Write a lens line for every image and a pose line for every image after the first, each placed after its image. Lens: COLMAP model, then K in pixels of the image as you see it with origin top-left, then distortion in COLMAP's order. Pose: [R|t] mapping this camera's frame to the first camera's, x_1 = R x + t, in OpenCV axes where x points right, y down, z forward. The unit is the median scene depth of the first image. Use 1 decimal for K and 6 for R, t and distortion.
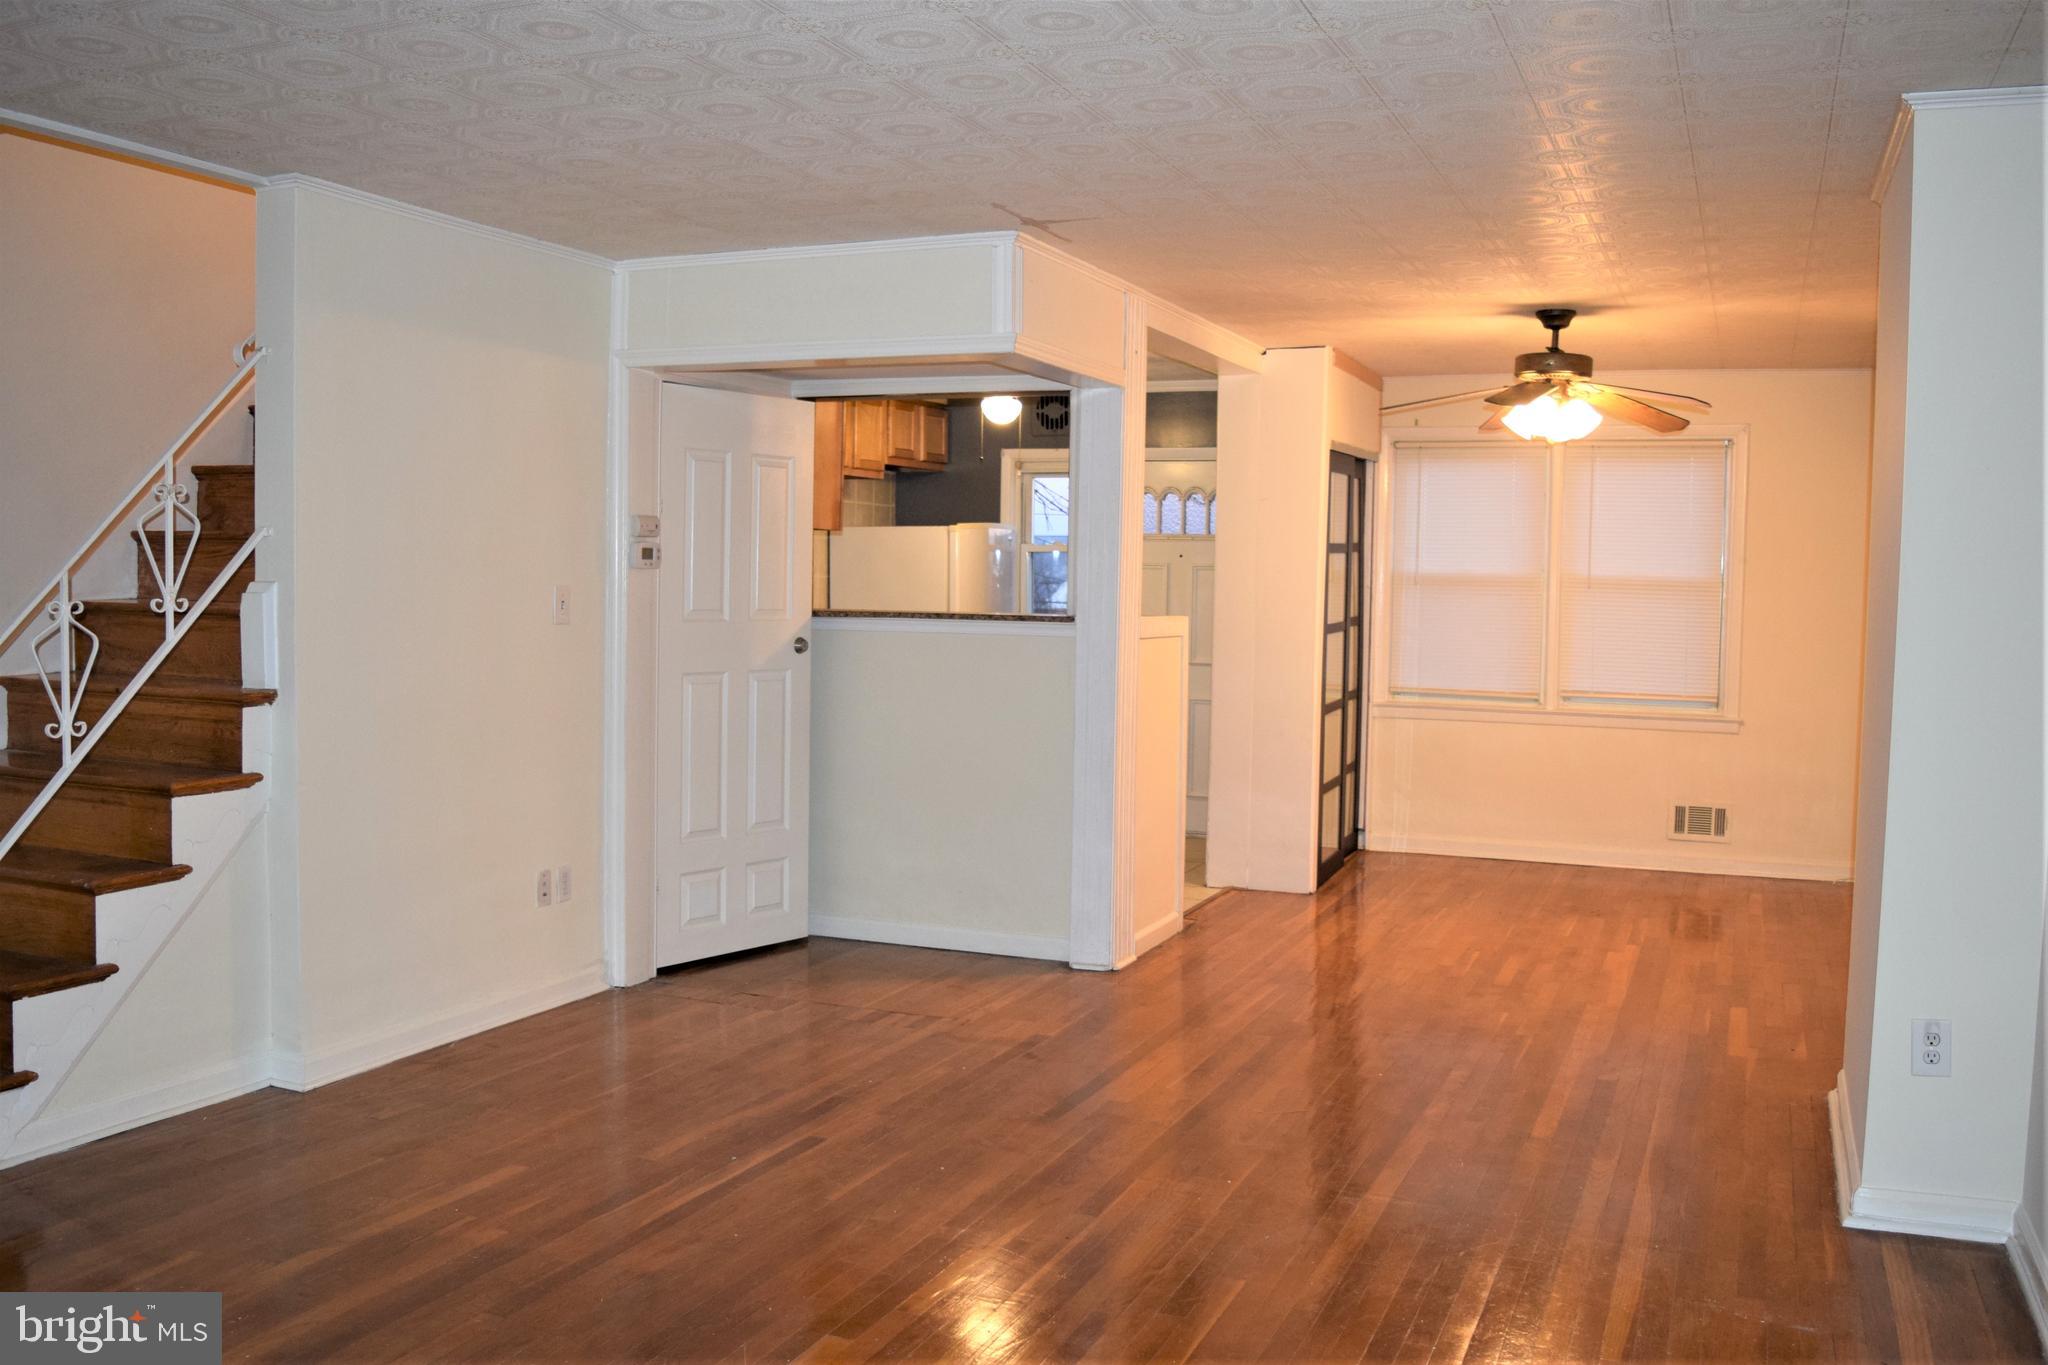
lens RADIAL K [[1778.1, 0, 903.8], [0, 1778.1, 684.3], [0, 0, 1]] dist [-0.099901, 0.015678]
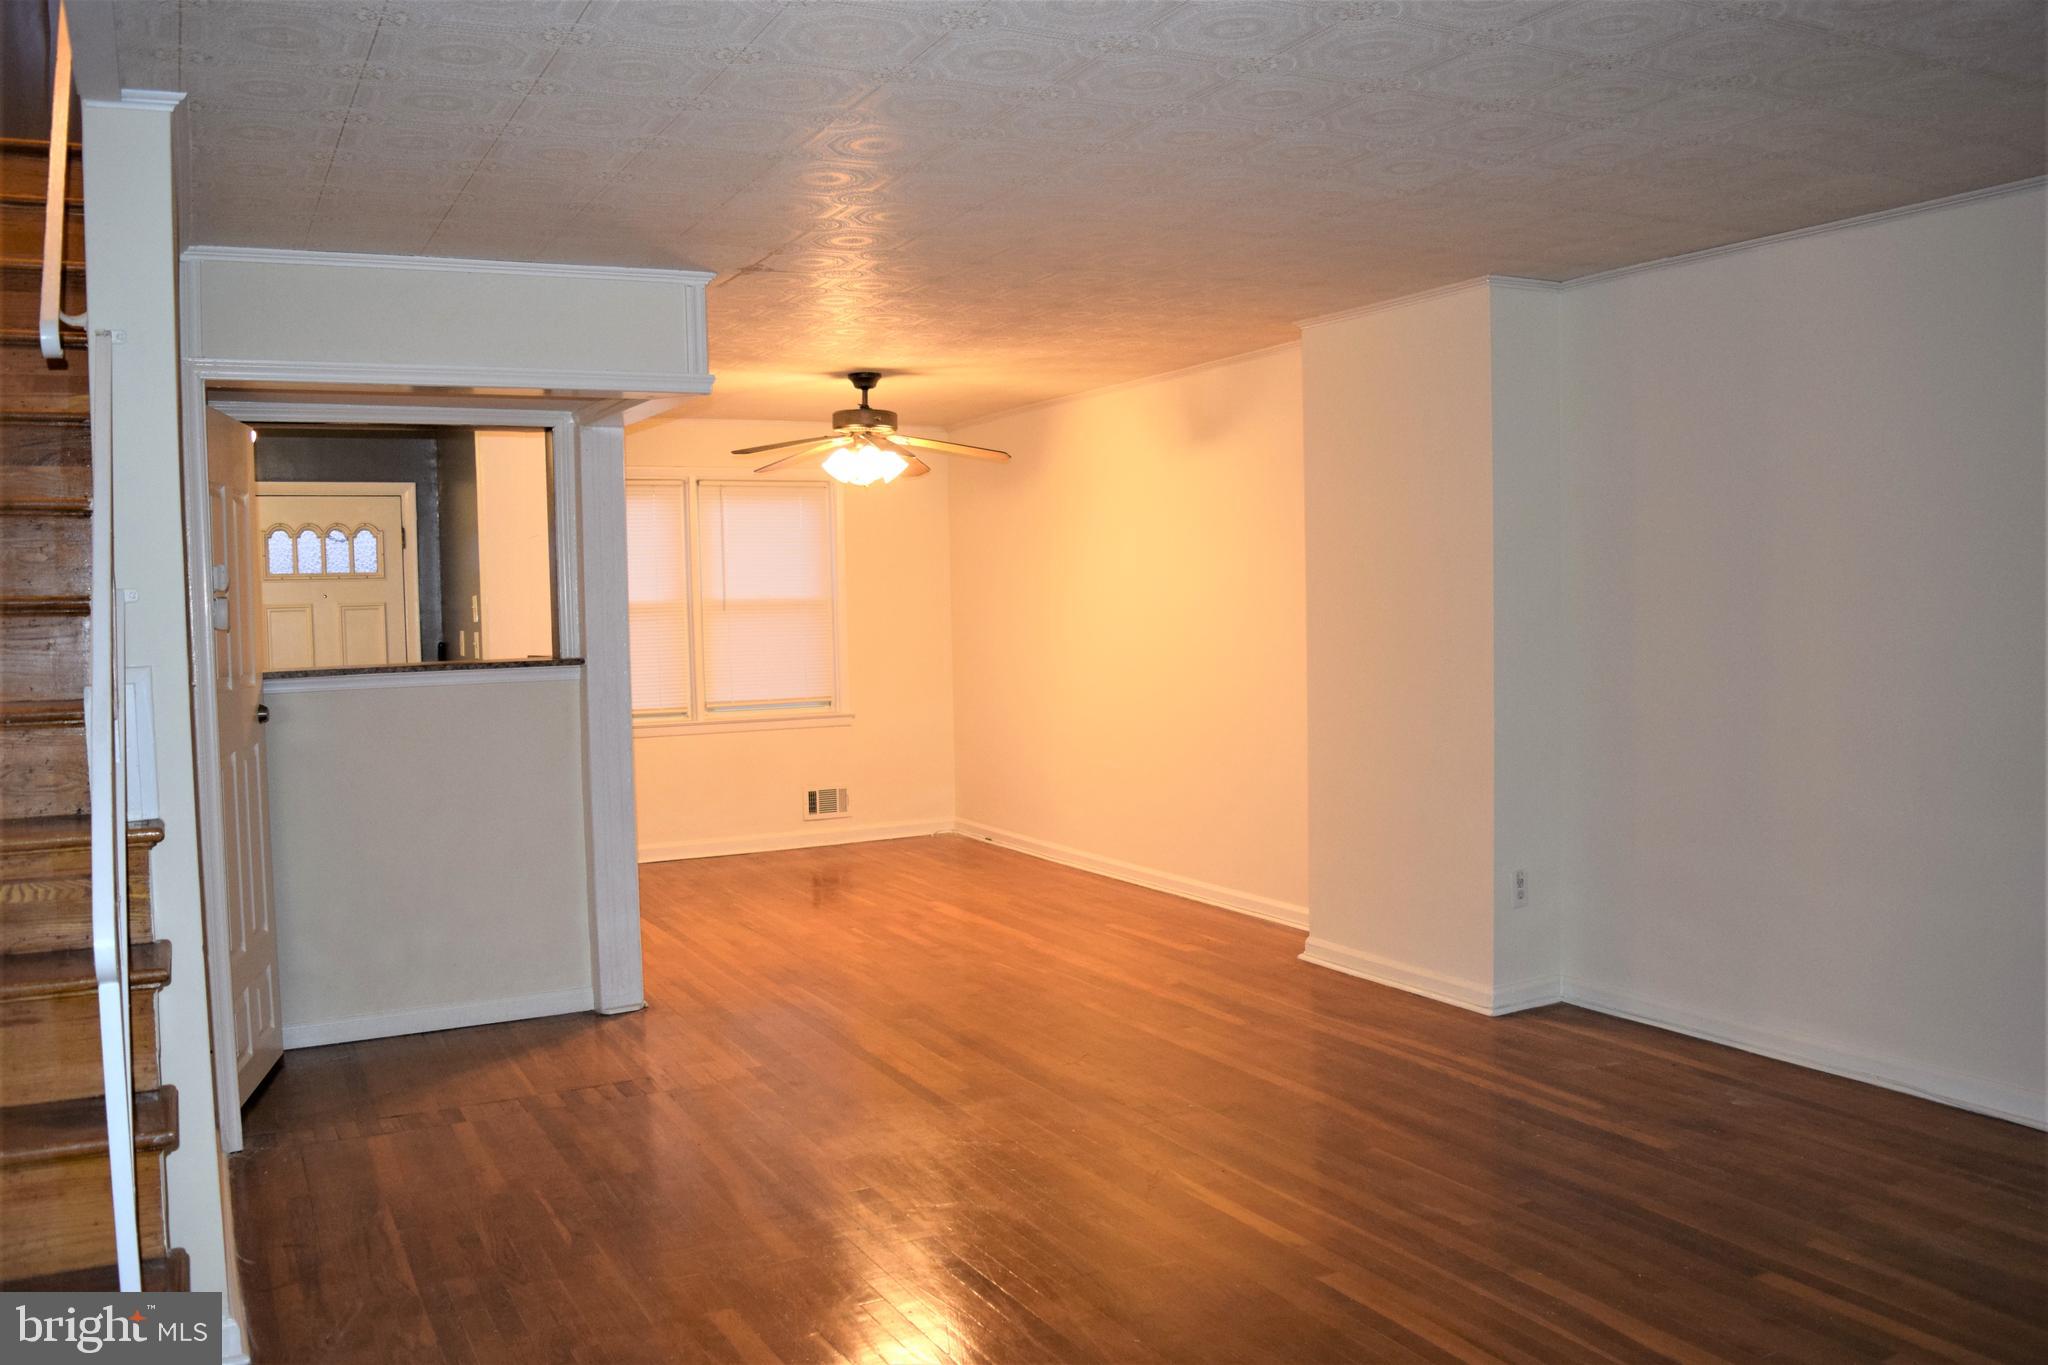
lens RADIAL K [[1778.1, 0, 903.8], [0, 1778.1, 684.3], [0, 0, 1]] dist [-0.099901, 0.015678]
pose [[0.613863, -0.071549, 0.786163, -0.561604], [0.083327, 0.996193, 0.025599, -0.034156], [-0.785002, 0.049794, 0.617489, 0.254244]]
